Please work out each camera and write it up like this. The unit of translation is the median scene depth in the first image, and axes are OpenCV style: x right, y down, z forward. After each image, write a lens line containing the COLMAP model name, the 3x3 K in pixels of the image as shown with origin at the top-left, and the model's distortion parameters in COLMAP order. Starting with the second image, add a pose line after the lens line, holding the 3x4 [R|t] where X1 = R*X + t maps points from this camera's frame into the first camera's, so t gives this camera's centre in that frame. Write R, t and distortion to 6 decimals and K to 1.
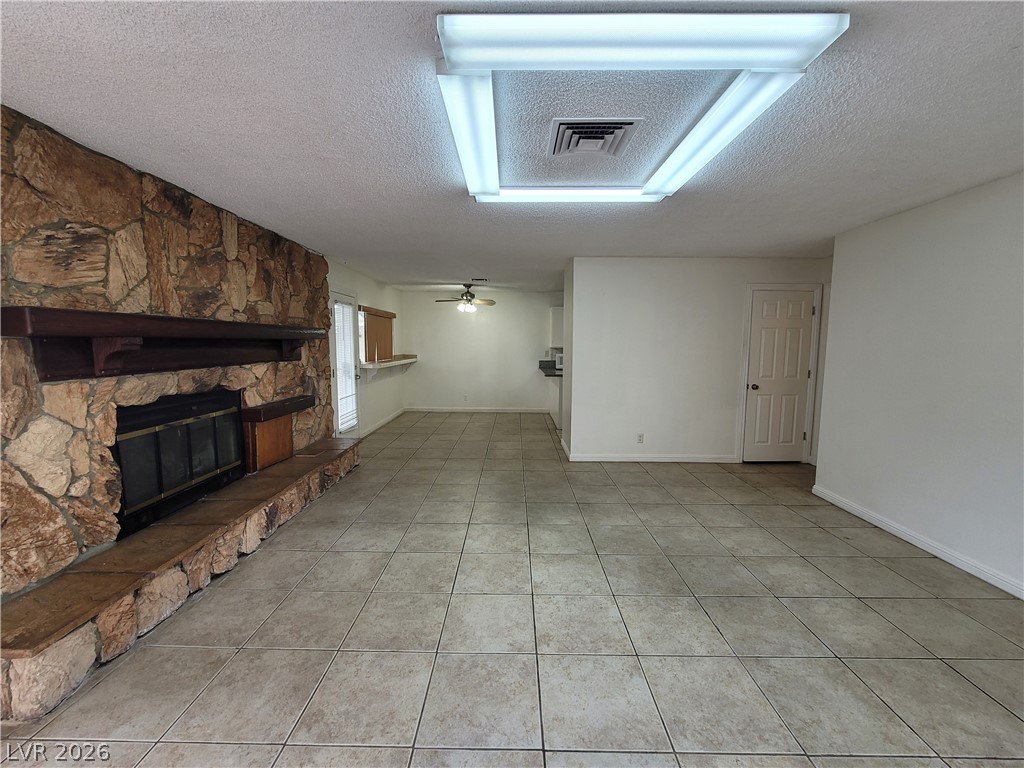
lens RADIAL K [[420.3, 0, 509.3], [0, 420.3, 383.7], [0, 0, 1]] dist [-0.007985, 0.003002]
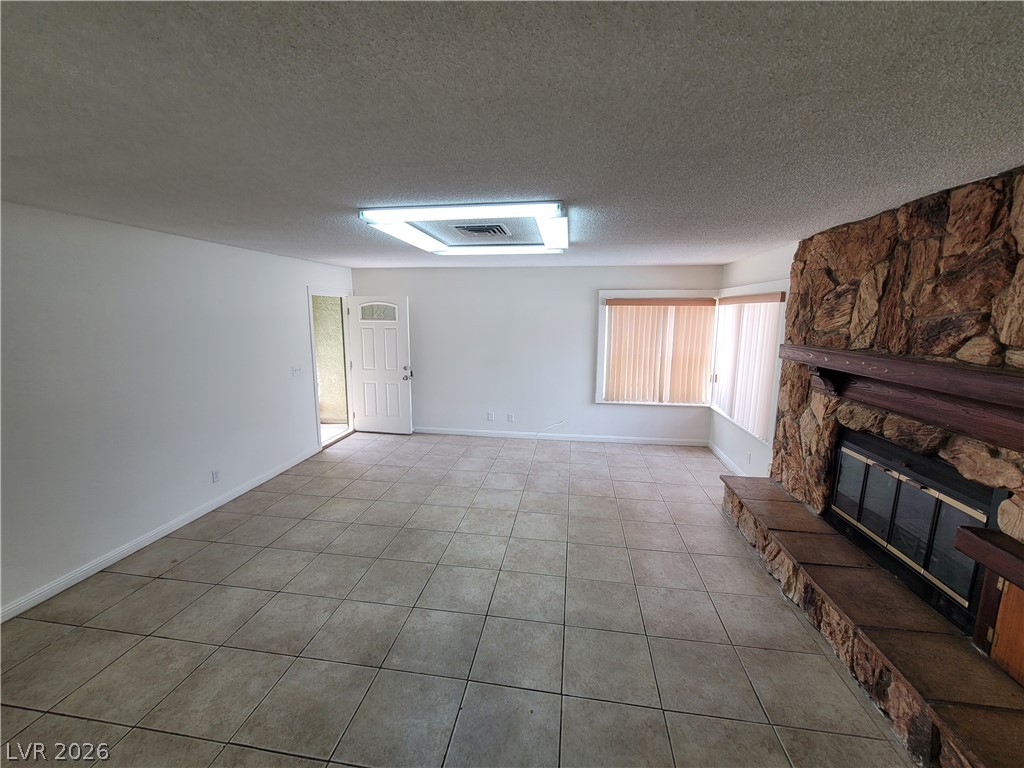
lens RADIAL K [[420.3, 0, 509.3], [0, 420.3, 383.7], [0, 0, 1]] dist [-0.007985, 0.003002]
pose [[-0.989820, -0.033913, 0.138223, -0.102367], [0.002918, 0.966156, 0.257943, -0.311451], [-0.142292, 0.255721, -0.956222, 1.879101]]
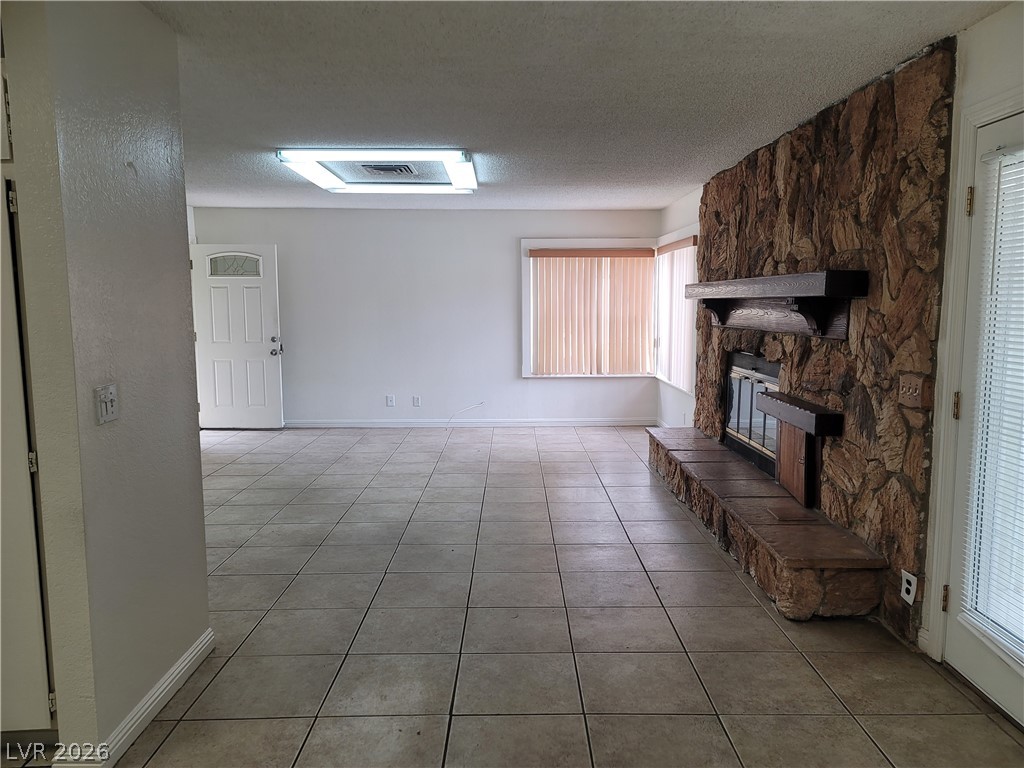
lens RADIAL K [[748.0, 0, 522.8], [0, 748.0, 388.4], [0, 0, 1]] dist [0.067905, -0.001743]
pose [[-0.999669, -0.000815, -0.025709, -0.165945], [-0.006264, 0.977123, 0.212583, -0.277477], [0.024948, 0.212674, -0.976805, 2.790046]]
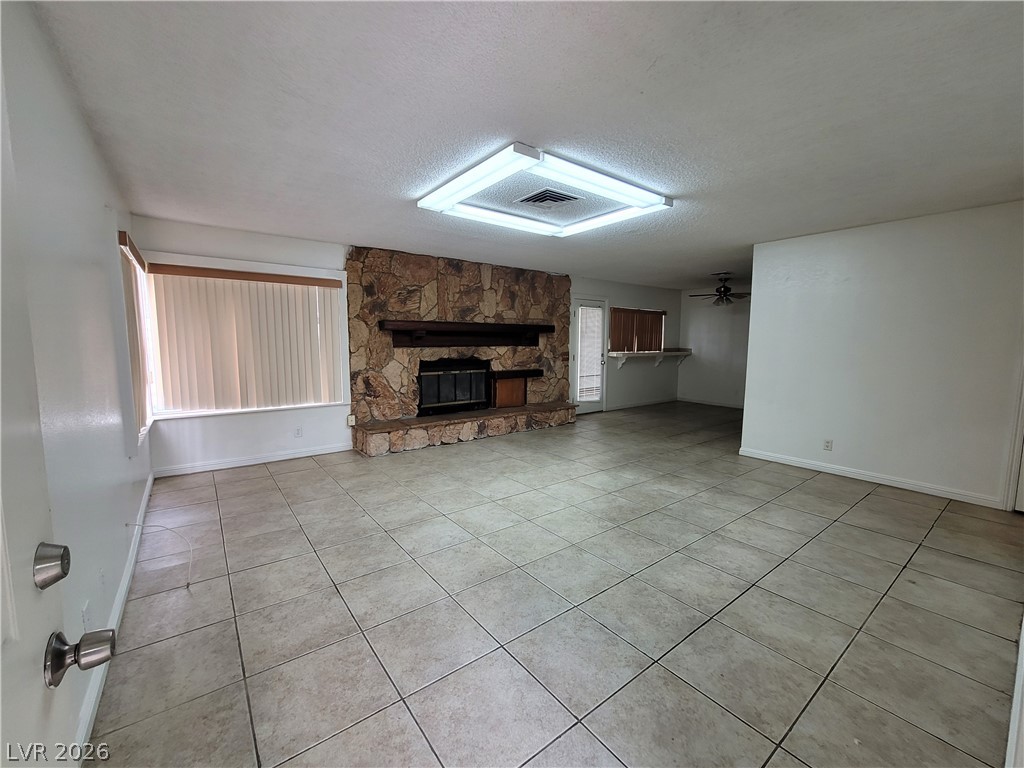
lens RADIAL K [[420.3, 0, 509.3], [0, 420.3, 383.7], [0, 0, 1]] dist [-0.007985, 0.003002]
pose [[0.613361, 0.079021, -0.785840, 1.011792], [-0.078623, 0.996149, 0.038802, 0.044793], [0.785880, 0.037985, 0.617212, -0.054646]]
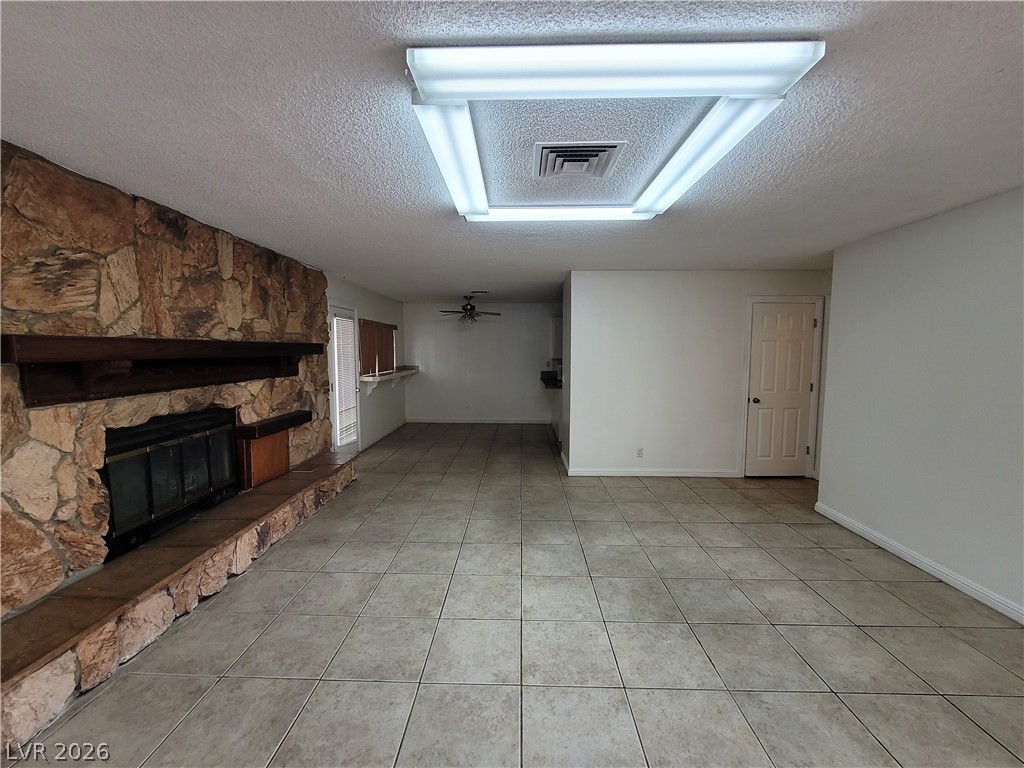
lens RADIAL K [[420.3, 0, 509.3], [0, 420.3, 383.7], [0, 0, 1]] dist [-0.007985, 0.003002]
pose [[0.999864, -0.002366, -0.016295, 0.037125], [0.002096, 0.999861, -0.016564, -0.028767], [0.016332, 0.016528, 0.999730, 0.008032]]
